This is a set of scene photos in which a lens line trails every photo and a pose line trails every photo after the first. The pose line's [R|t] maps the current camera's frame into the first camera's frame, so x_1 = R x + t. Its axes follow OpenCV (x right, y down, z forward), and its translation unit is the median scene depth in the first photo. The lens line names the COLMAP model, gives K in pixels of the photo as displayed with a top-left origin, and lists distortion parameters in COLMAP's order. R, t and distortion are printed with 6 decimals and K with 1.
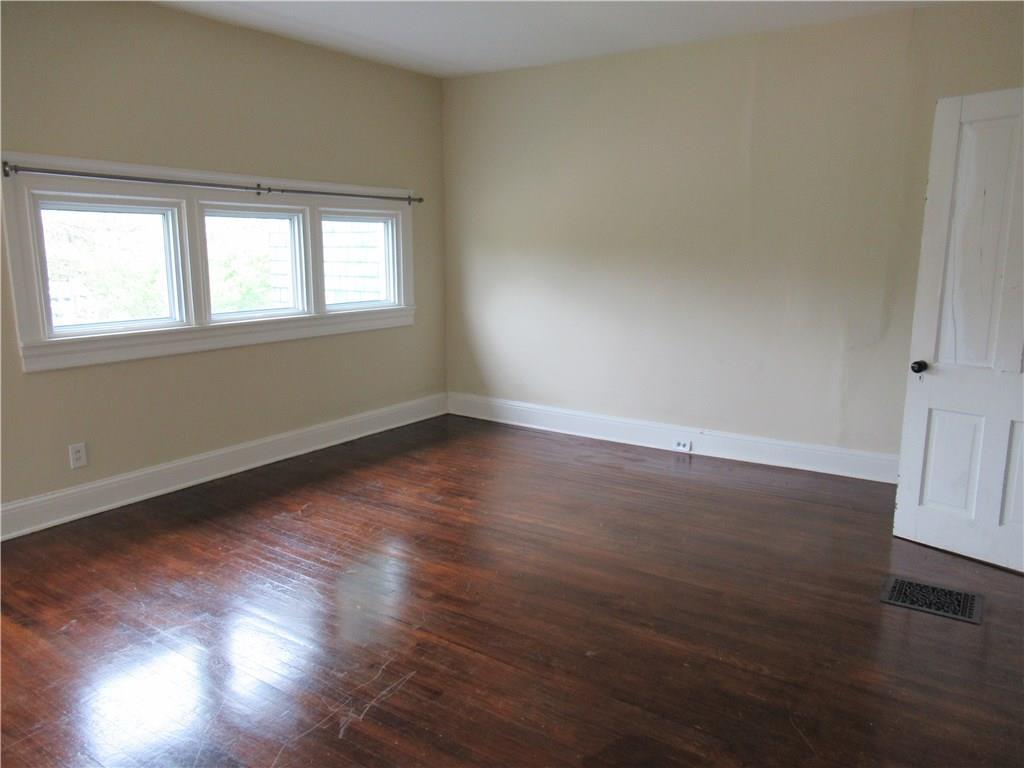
lens RADIAL K [[754.2, 0, 513.0], [0, 754.2, 388.4], [0, 0, 1]] dist [-0.031924, 0.005301]
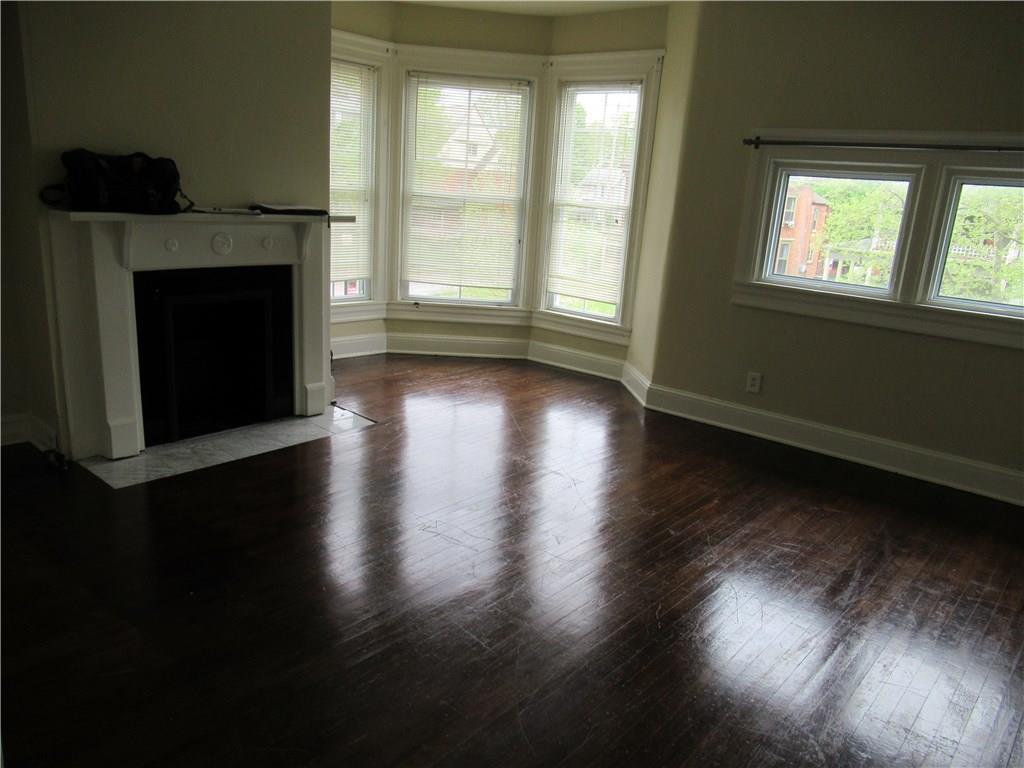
lens RADIAL K [[754.2, 0, 513.0], [0, 754.2, 388.4], [0, 0, 1]] dist [-0.031924, 0.005301]
pose [[-0.134340, 0.233484, -0.963036, 0.566291], [-0.249182, 0.932658, 0.260879, -0.107183], [0.959094, 0.275017, -0.067113, 0.640850]]
